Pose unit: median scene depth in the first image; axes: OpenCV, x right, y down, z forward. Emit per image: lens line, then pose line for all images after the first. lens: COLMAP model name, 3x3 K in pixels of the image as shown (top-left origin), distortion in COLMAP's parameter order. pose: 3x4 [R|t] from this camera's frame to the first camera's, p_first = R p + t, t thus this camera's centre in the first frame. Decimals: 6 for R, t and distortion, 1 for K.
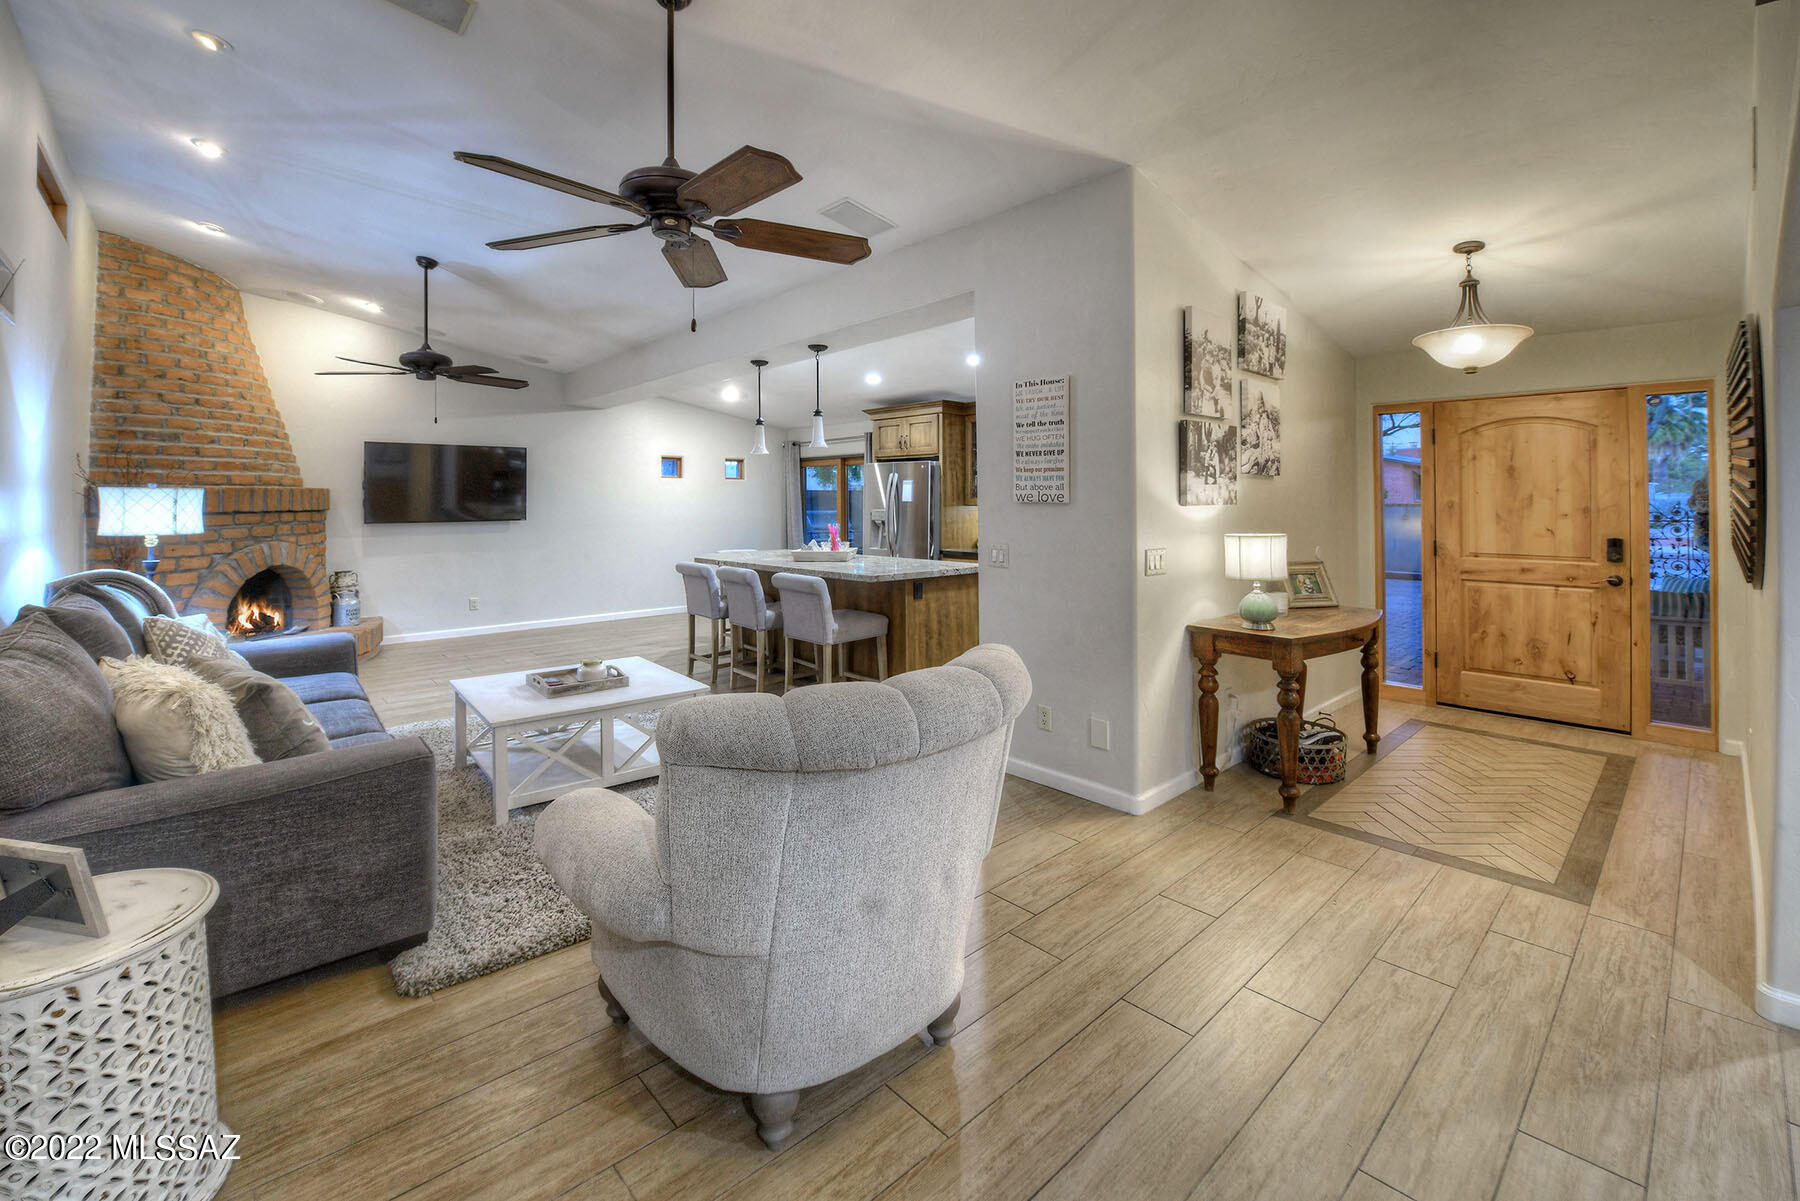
lens RADIAL K [[759.6, 0, 949.3], [0, 759.6, 498.8], [0, 0, 1]] dist [-0.021514, -0.000116]
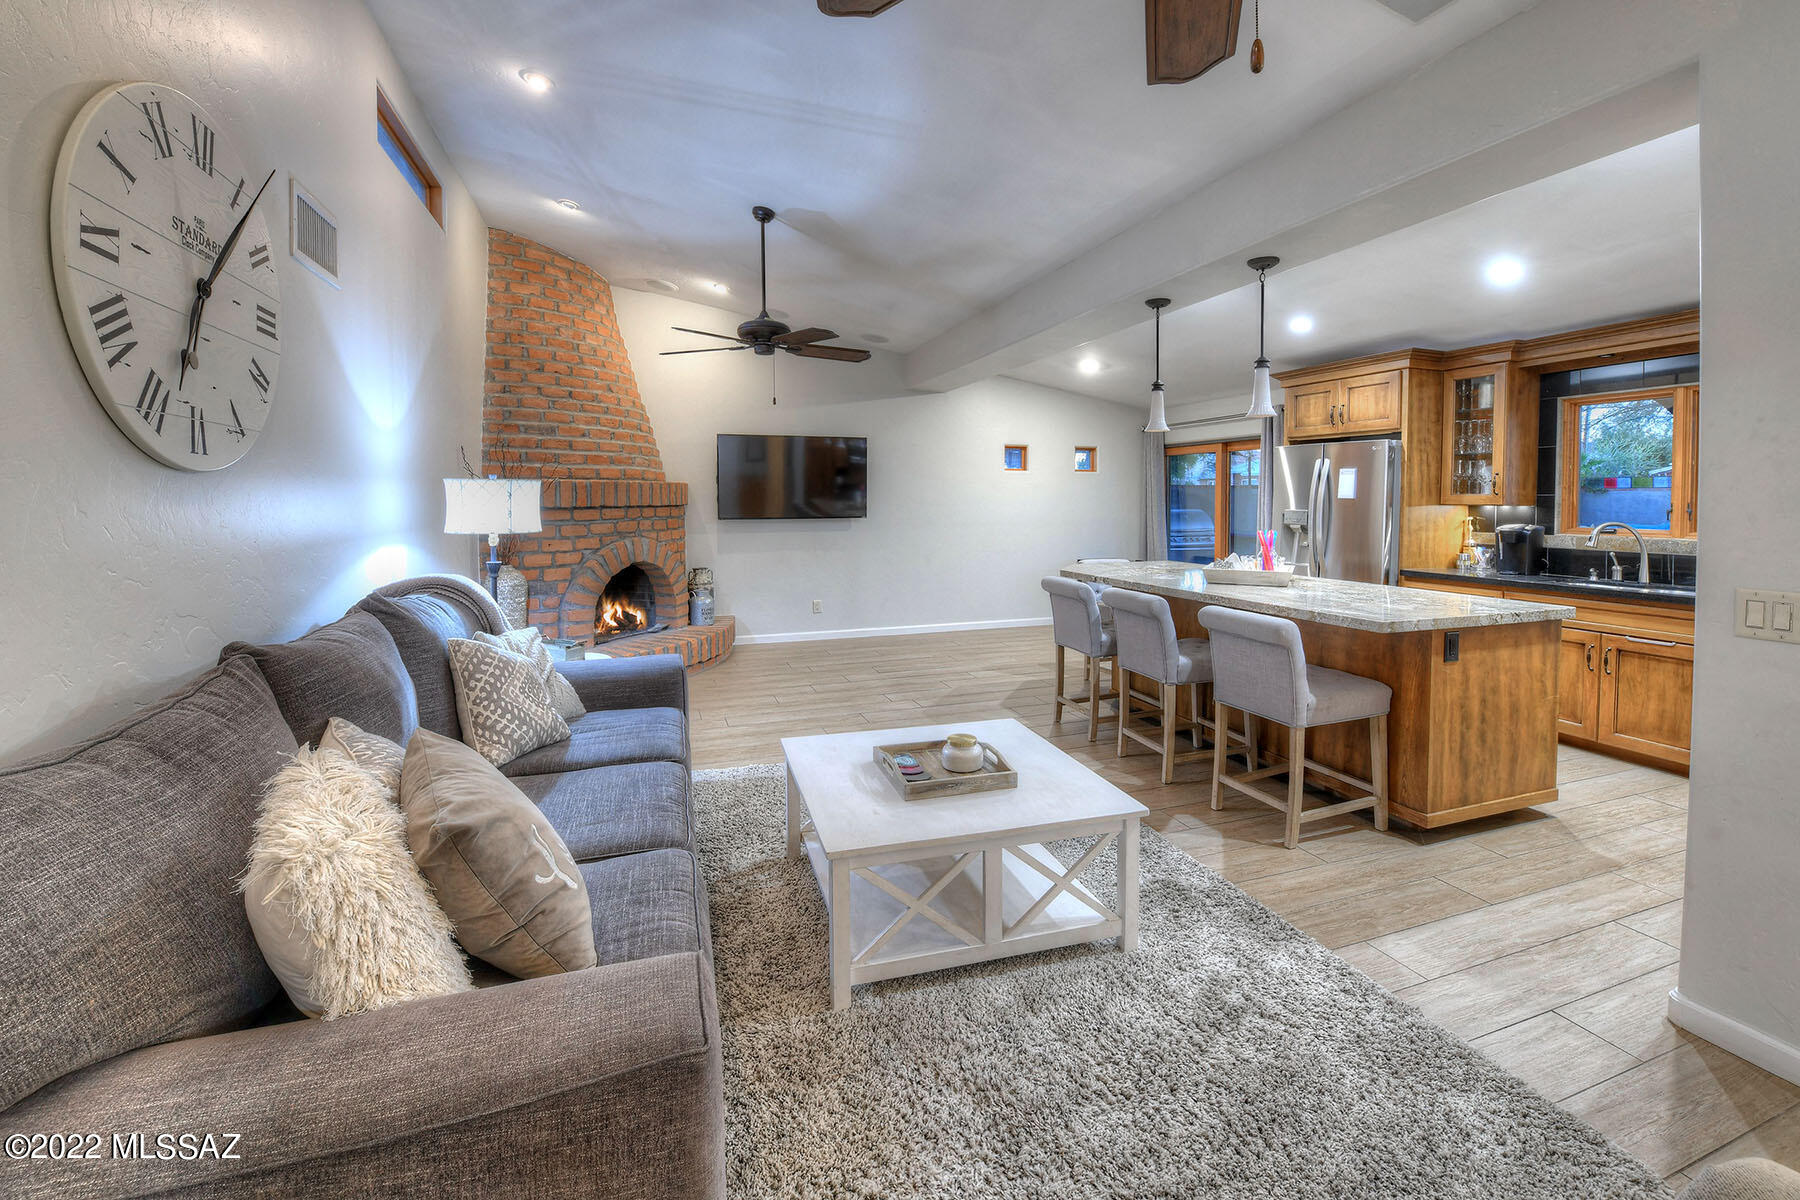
lens RADIAL K [[764.1, 0, 918.0], [0, 764.1, 536.8], [0, 0, 1]] dist [-0.030169, -0.000374]
pose [[0.905252, 0.024576, -0.424163, -0.160068], [-0.001931, 0.998553, 0.053736, 0.002607], [0.424870, -0.047826, 0.903990, 0.271415]]
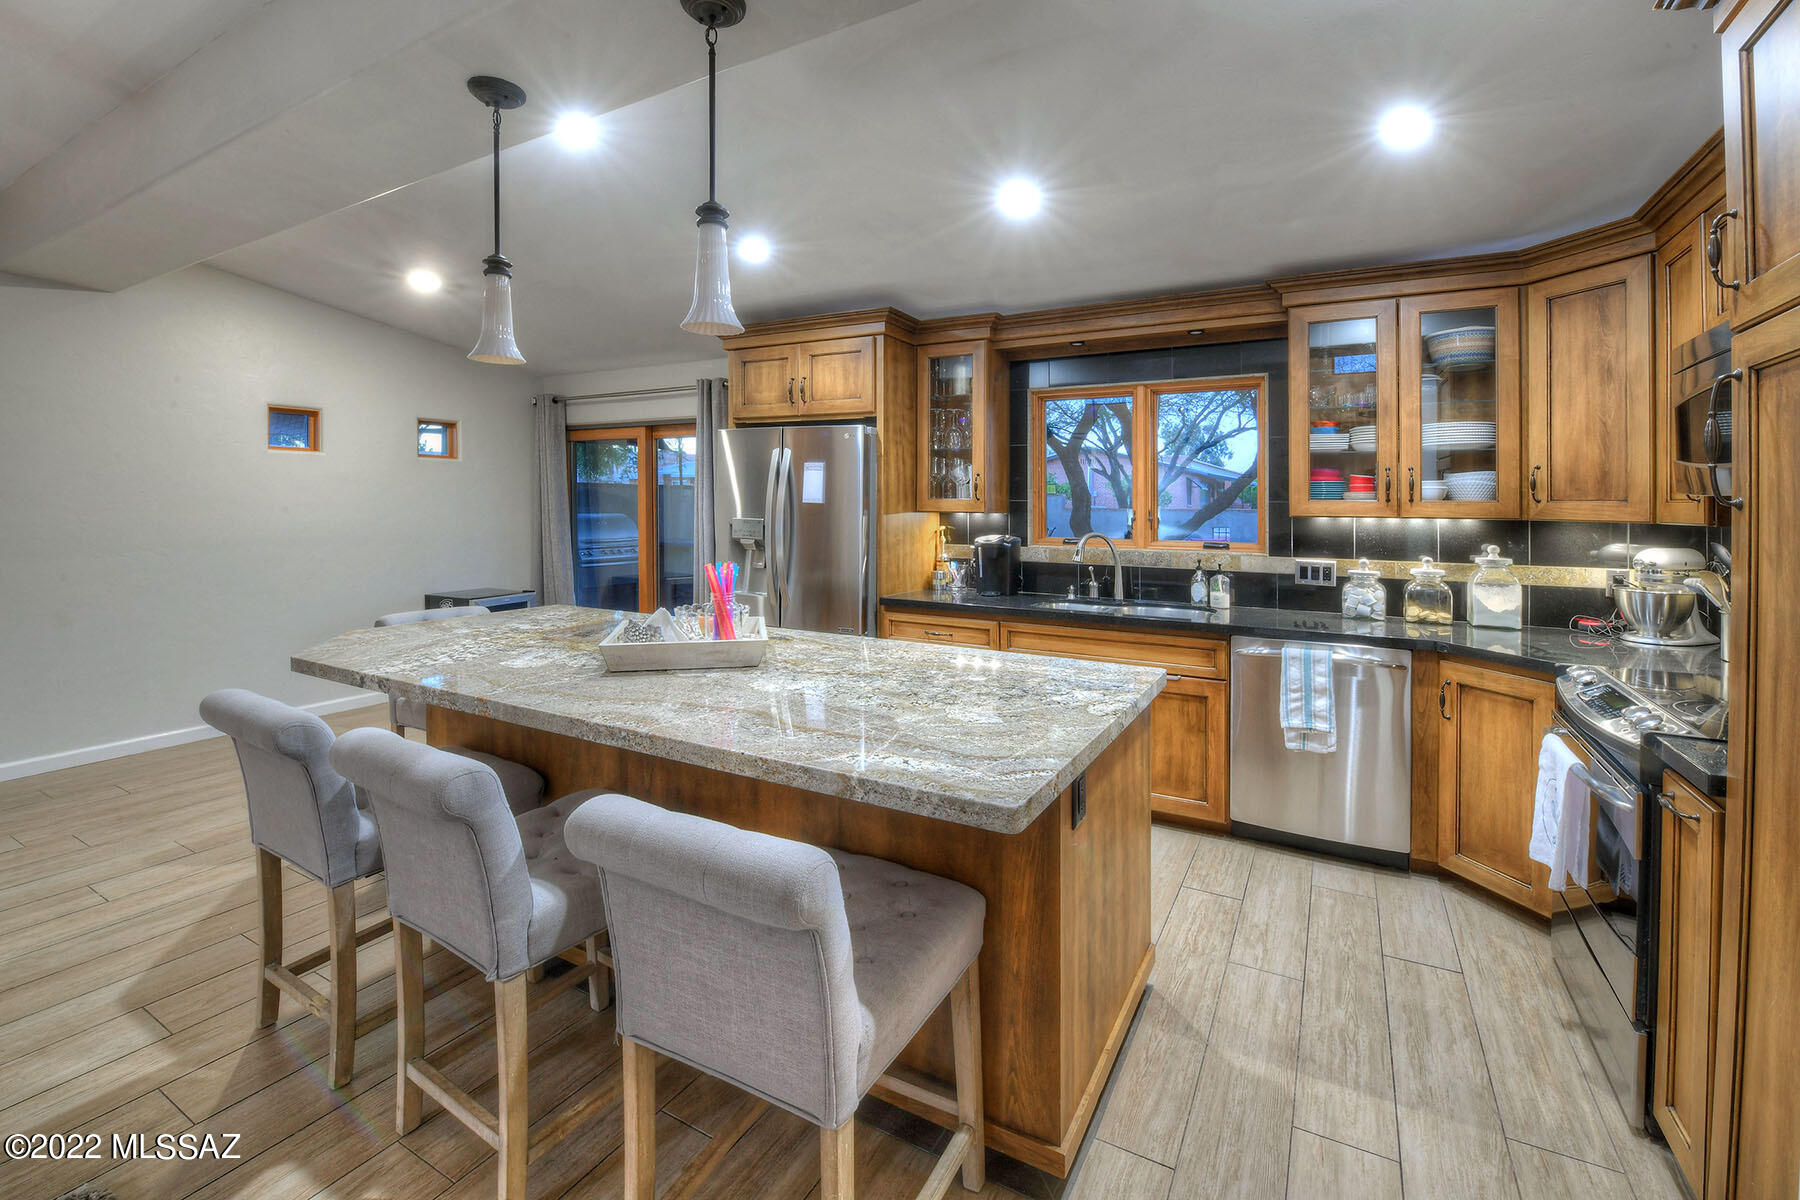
lens RADIAL K [[750.9, 0, 921.2], [0, 750.9, 515.7], [0, 0, 1]] dist [-0.002908, -0.000140]
pose [[0.959320, 0.007684, 0.282216, -0.177028], [-0.013993, 0.999695, 0.020348, 0.000658], [-0.281973, -0.023469, 0.959135, 0.675104]]
